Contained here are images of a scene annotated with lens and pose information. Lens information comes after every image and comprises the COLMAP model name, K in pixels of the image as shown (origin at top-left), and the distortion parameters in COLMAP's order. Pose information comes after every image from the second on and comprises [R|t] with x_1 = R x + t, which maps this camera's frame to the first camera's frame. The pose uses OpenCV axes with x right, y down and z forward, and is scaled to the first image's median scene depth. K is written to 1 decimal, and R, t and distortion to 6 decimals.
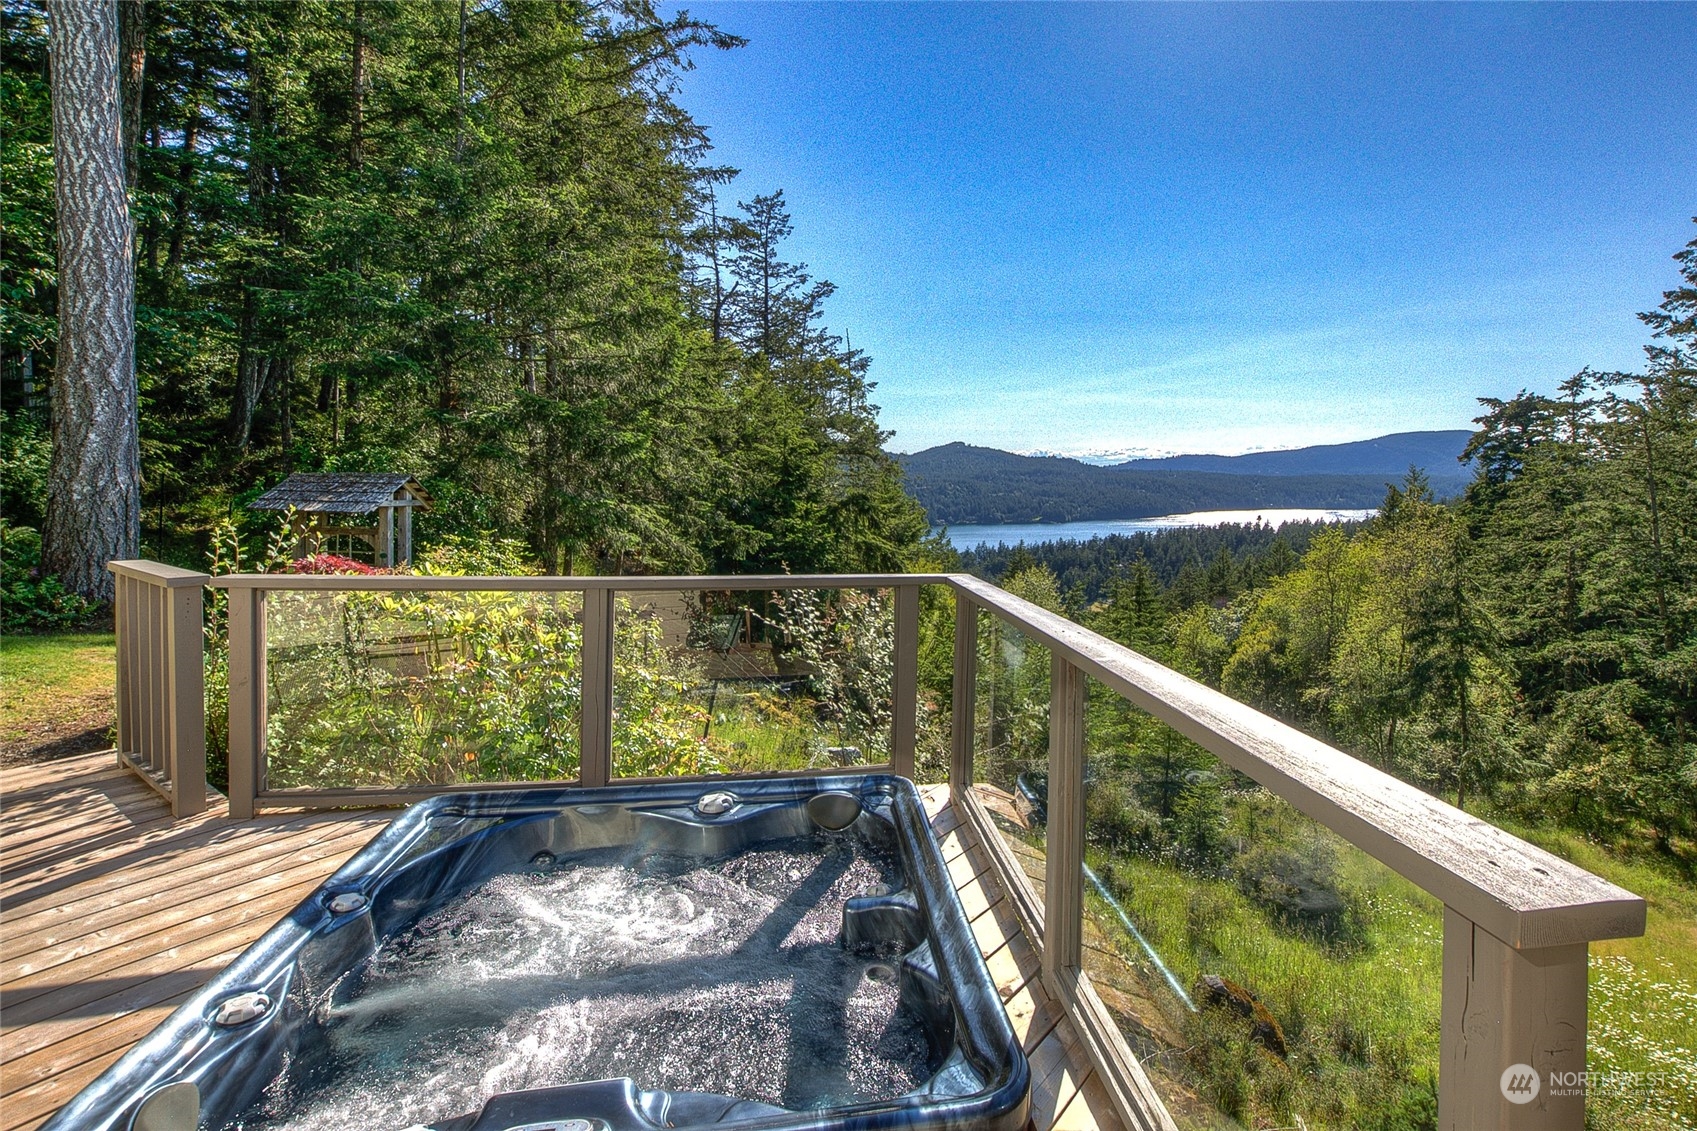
lens RADIAL K [[821.5, 0, 940.3], [0, 821.5, 499.0], [0, 0, 1]] dist [-0.015454, 0.000968]
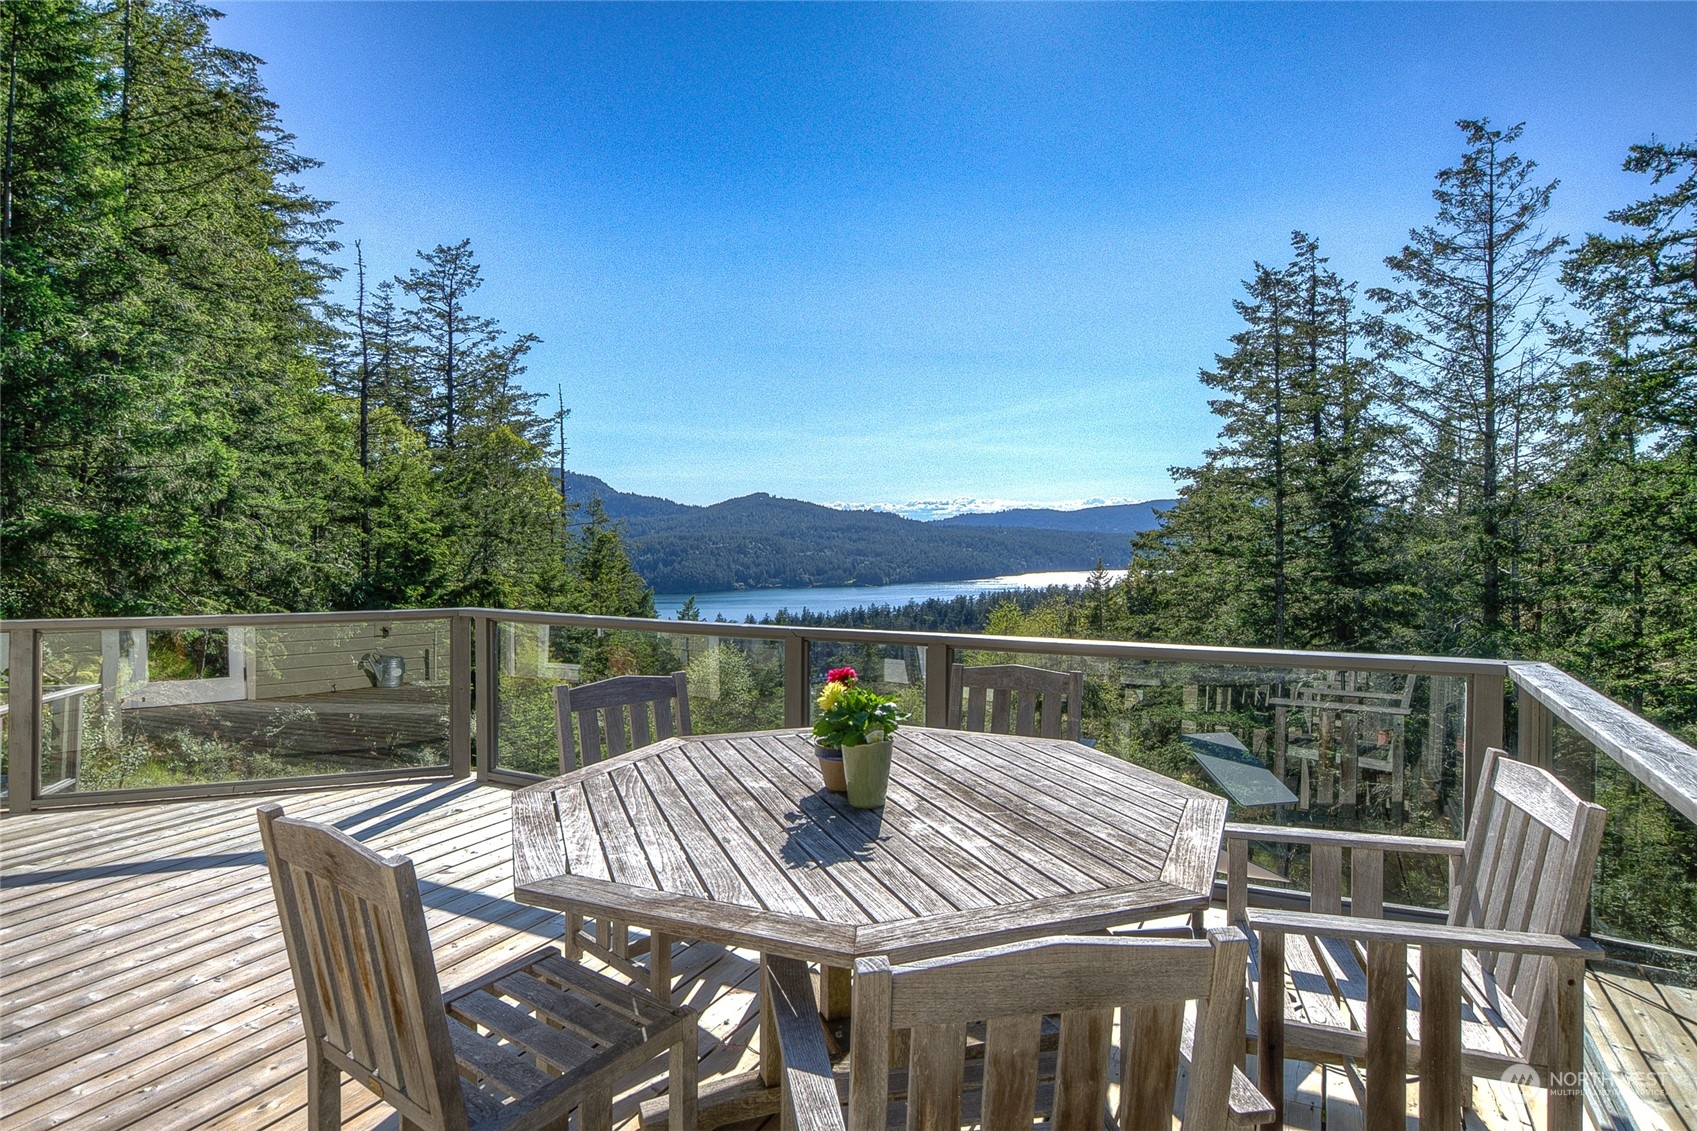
lens RADIAL K [[943.7, 0, 882.2], [0, 943.7, 546.7], [0, 0, 1]] dist [-0.017319, -0.000369]
pose [[0.989229, 0.000566, 0.146373, 0.108348], [0.001265, 0.999922, -0.012421, -0.015023], [-0.146369, 0.012472, 0.989151, -0.108602]]
